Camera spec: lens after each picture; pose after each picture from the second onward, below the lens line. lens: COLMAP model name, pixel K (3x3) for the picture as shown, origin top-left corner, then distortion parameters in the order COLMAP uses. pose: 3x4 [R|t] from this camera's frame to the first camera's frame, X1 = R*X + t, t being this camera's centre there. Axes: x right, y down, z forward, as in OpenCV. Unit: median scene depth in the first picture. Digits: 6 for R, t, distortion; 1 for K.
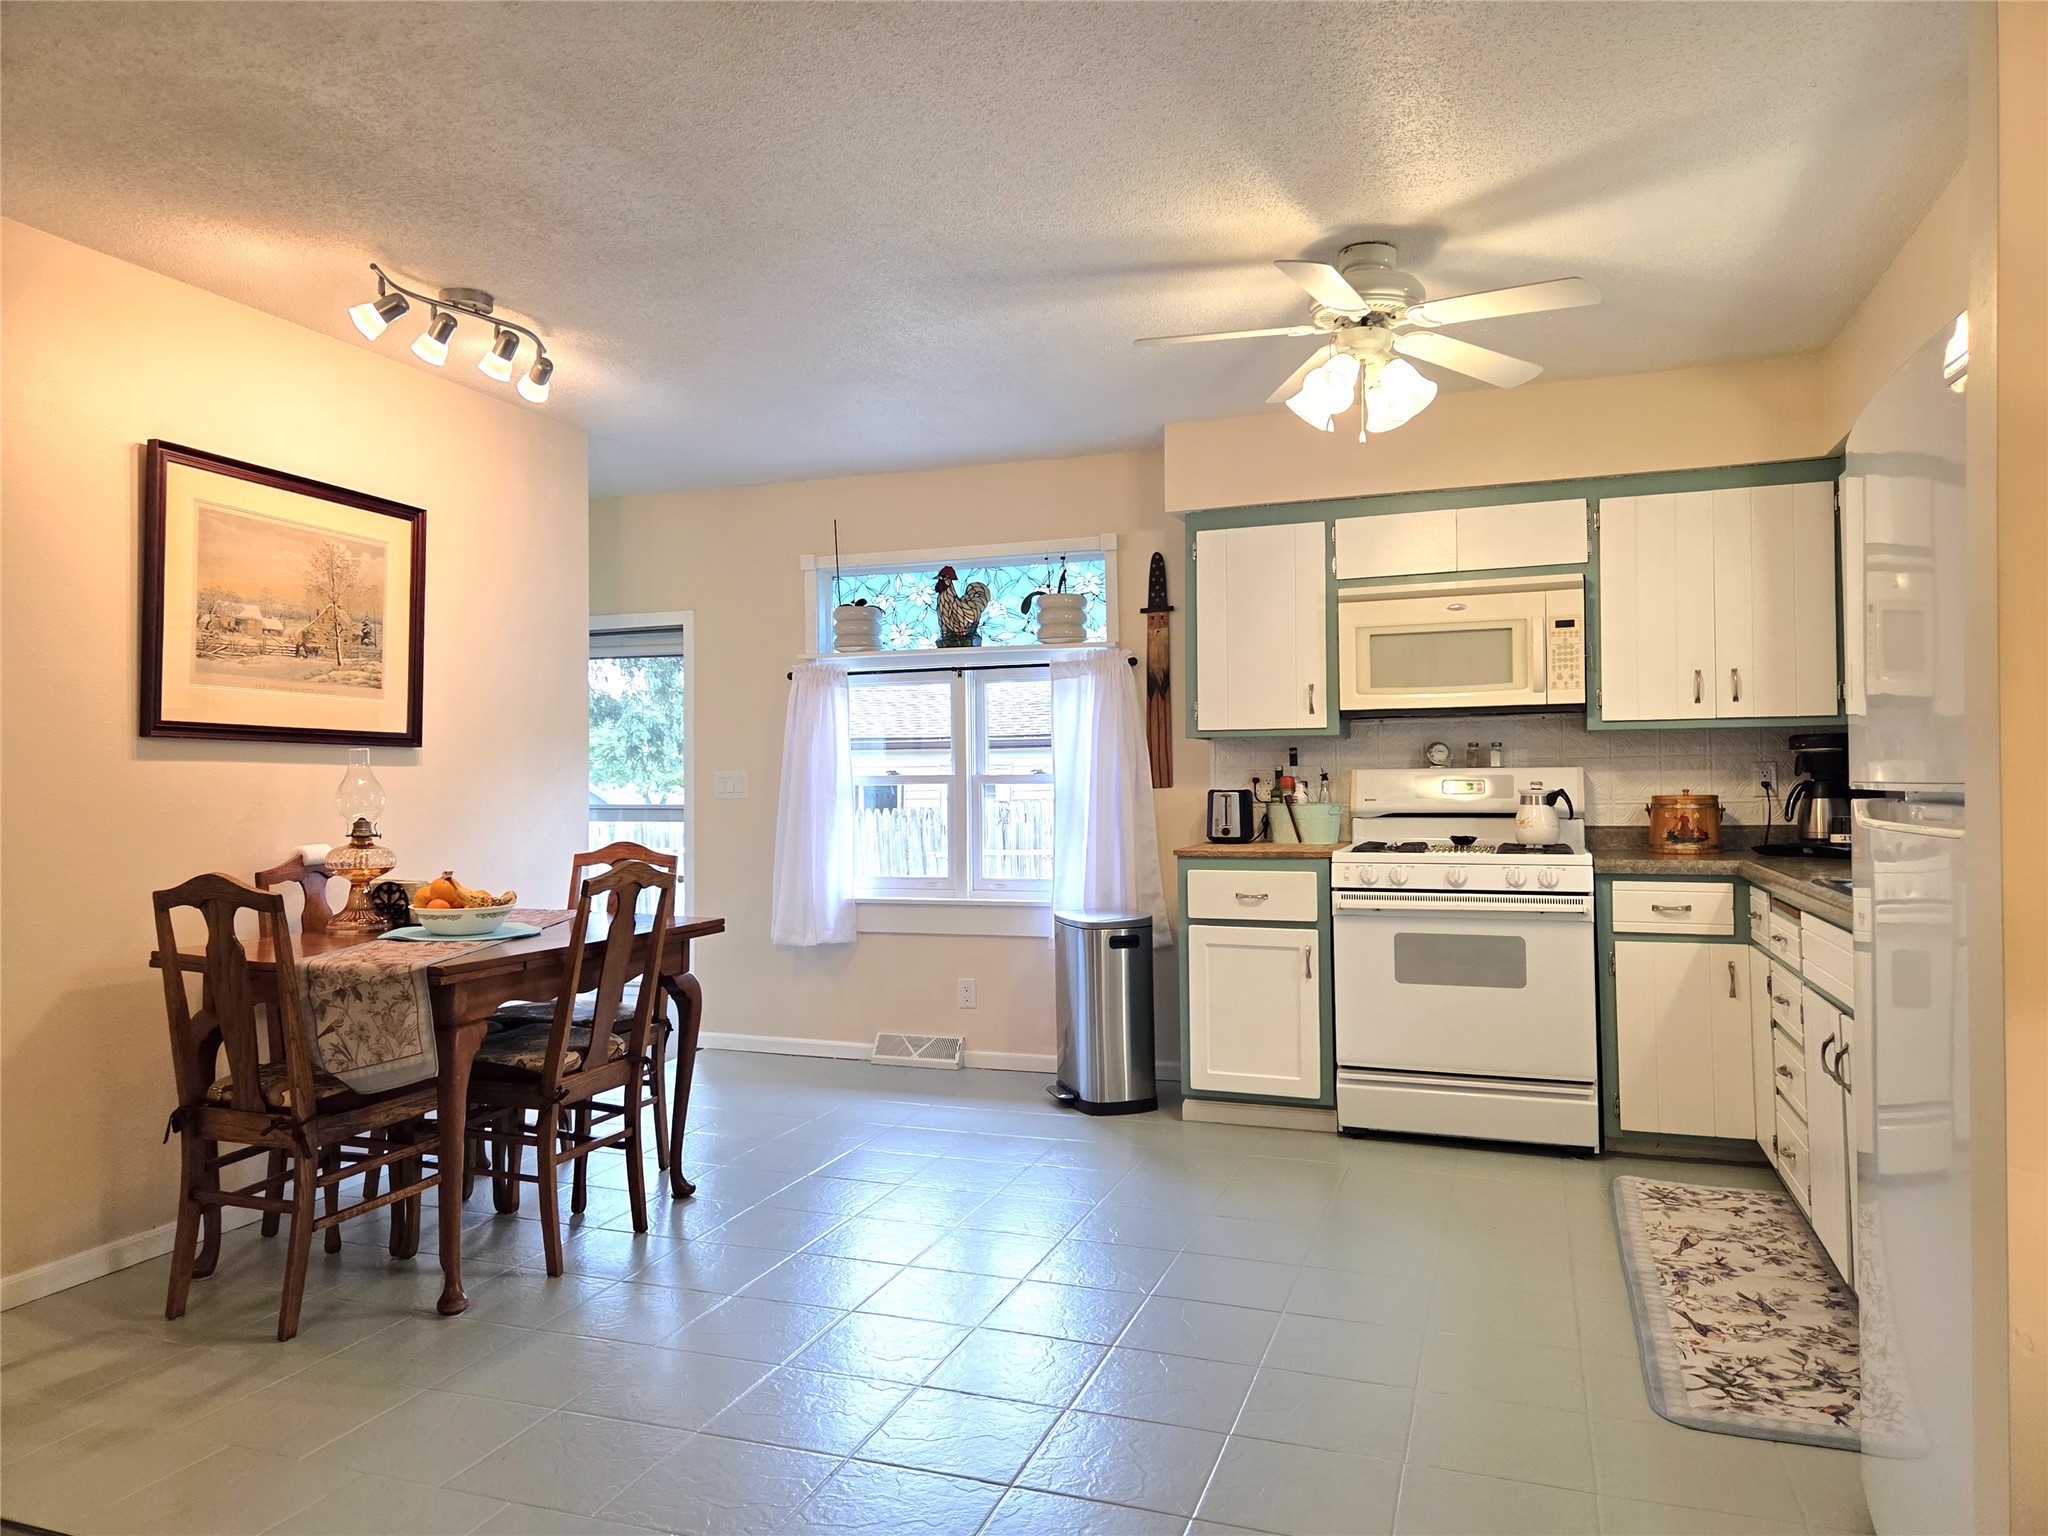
lens RADIAL K [[1381.3, 0, 1024.0], [0, 1381.3, 768.0], [0, 0, 1]] dist [0.091982, -0.077915]
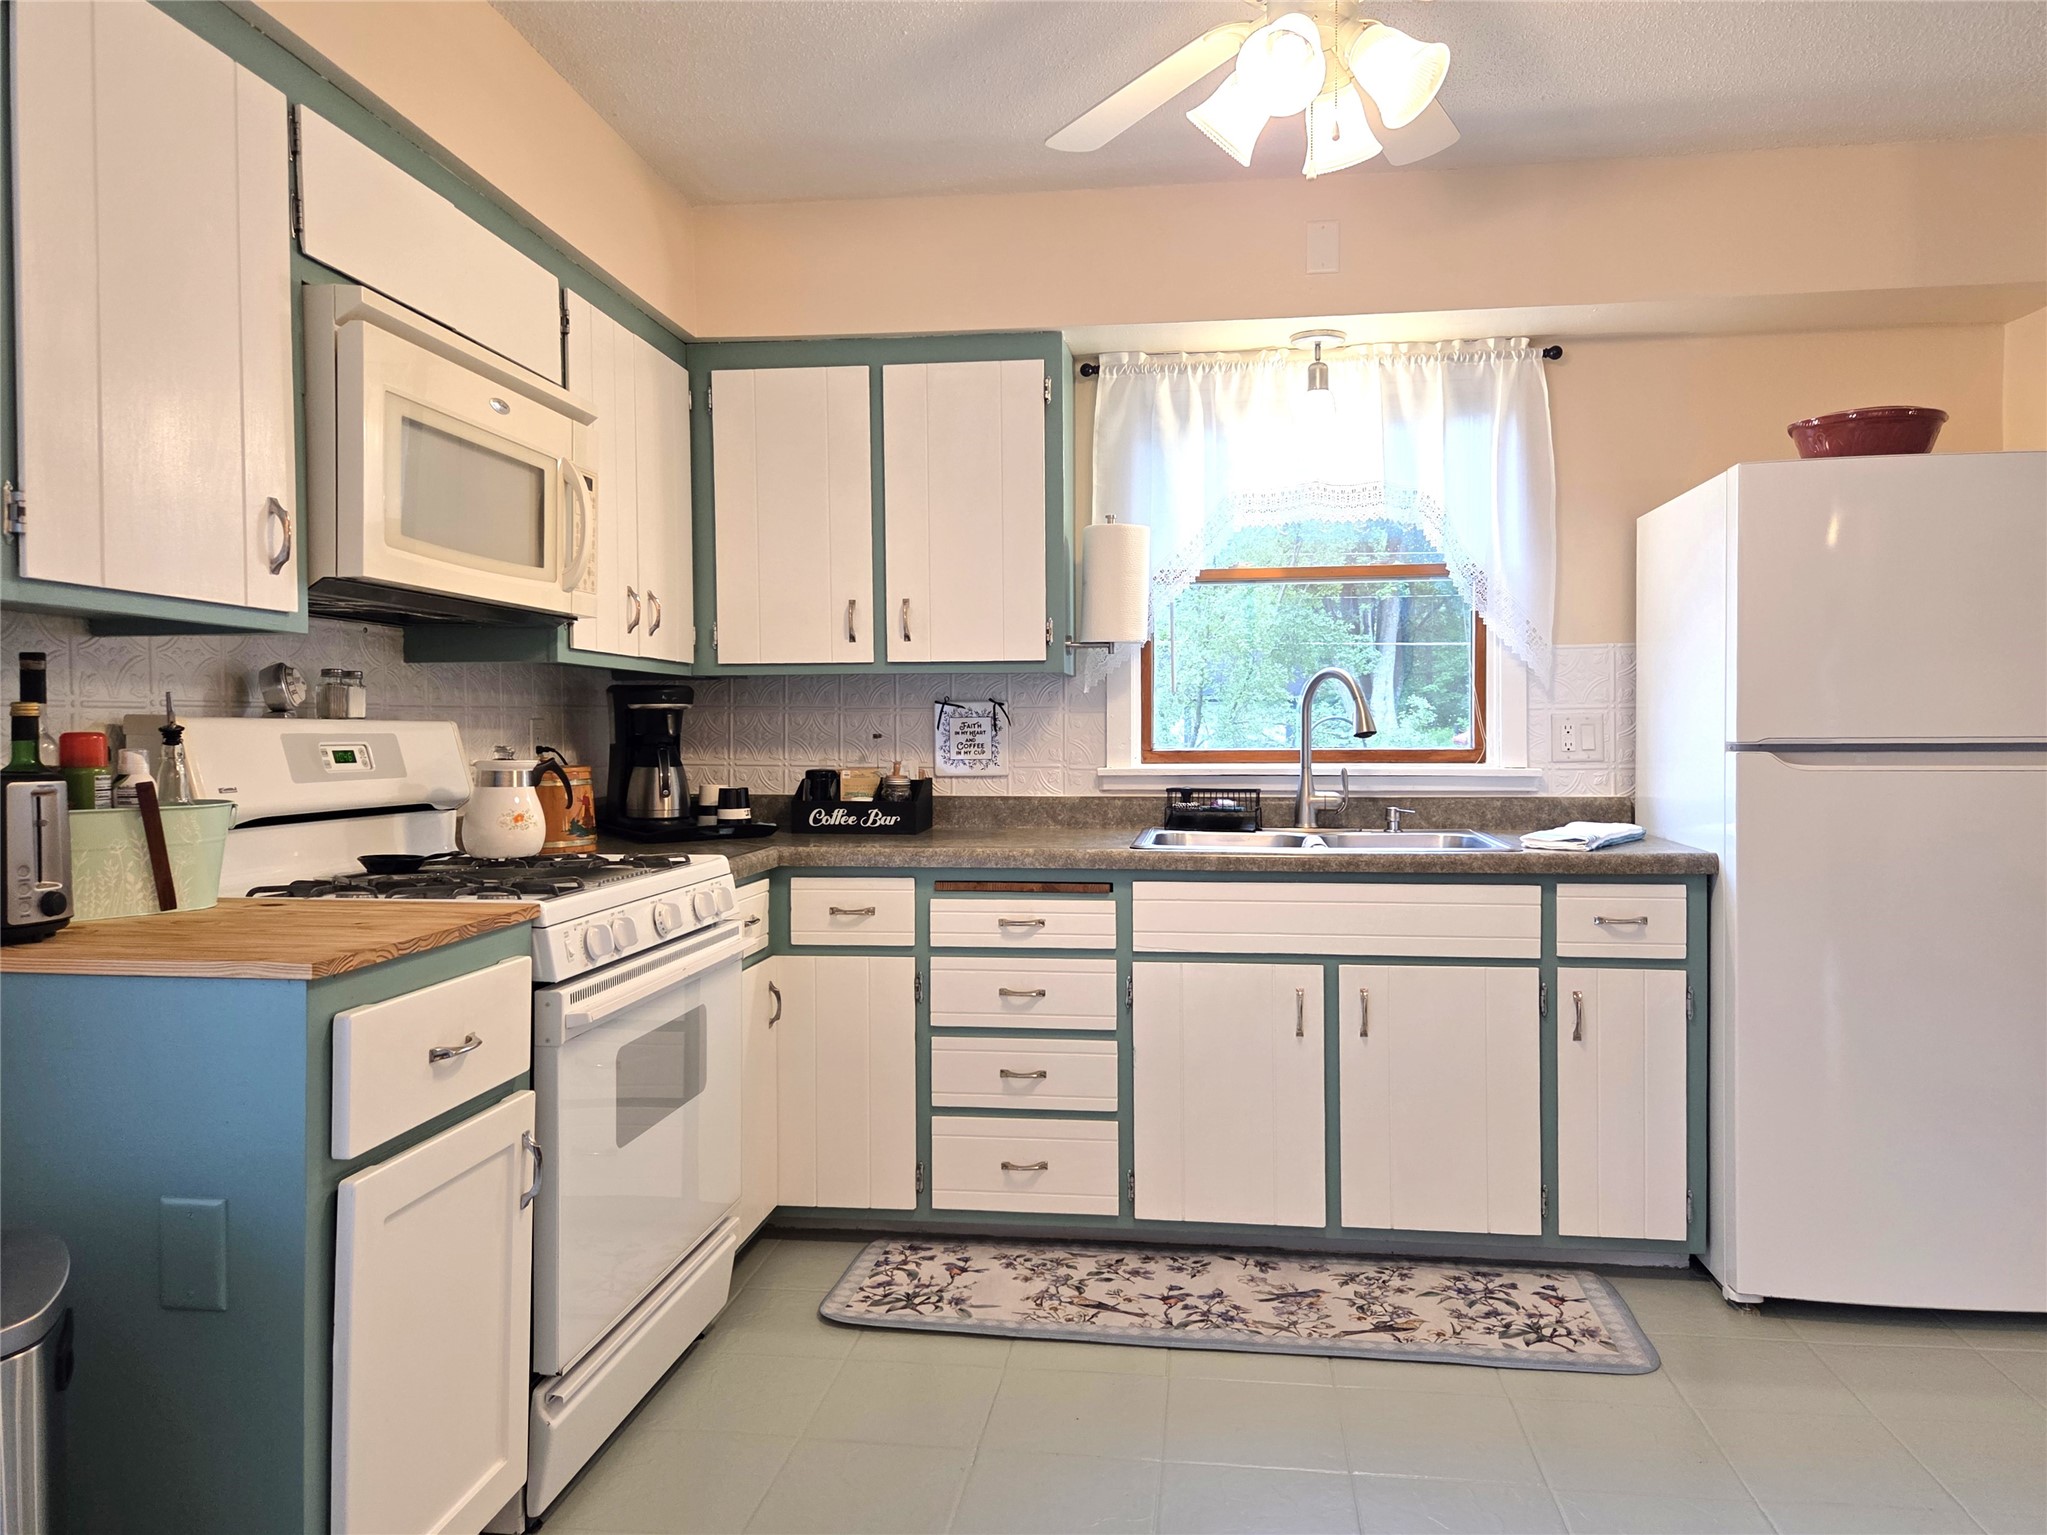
lens RADIAL K [[1410.0, 0, 1047.4], [0, 1410.0, 758.7], [0, 0, 1]] dist [0.088475, -0.114767]
pose [[-0.219871, -0.007525, 0.975500, -0.268965], [-0.003933, 0.999969, 0.006828, 0.011078], [-0.975521, -0.002336, -0.219894, 0.994002]]
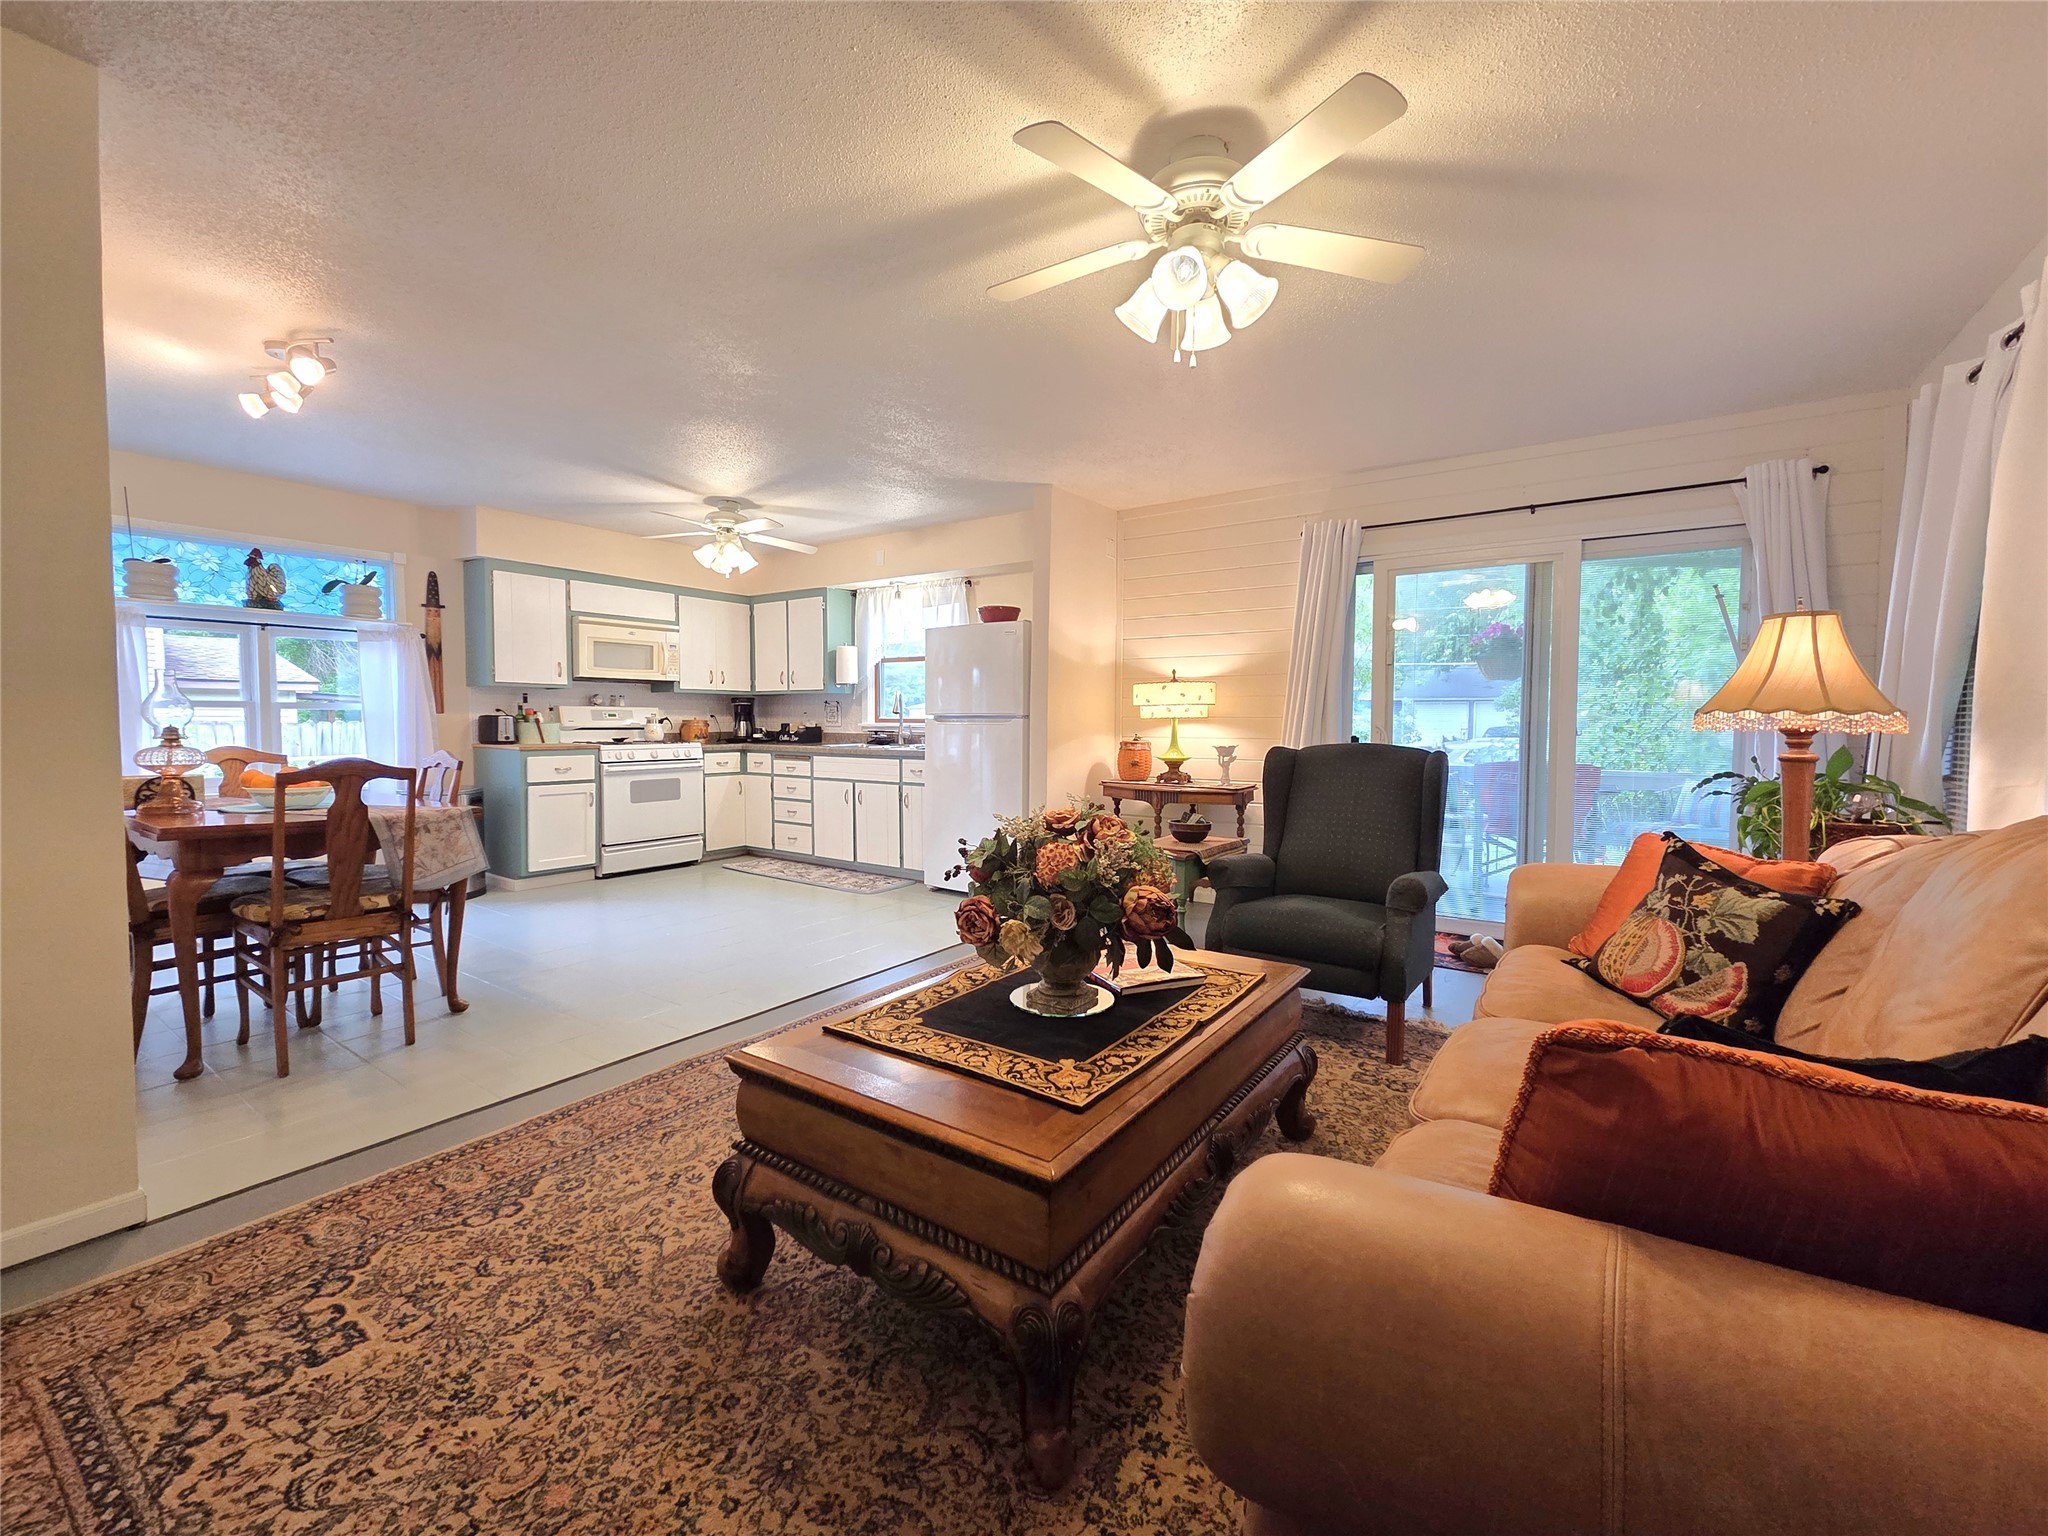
lens RADIAL K [[840.8, 0, 1012.9], [0, 840.8, 758.0], [0, 0, 1]] dist [0.005896, 0.000085]
pose [[0.266825, -0.031530, 0.963229, -0.882009], [-0.019339, 0.999088, 0.038061, 0.020285], [-0.963551, -0.028784, 0.265972, 0.067052]]
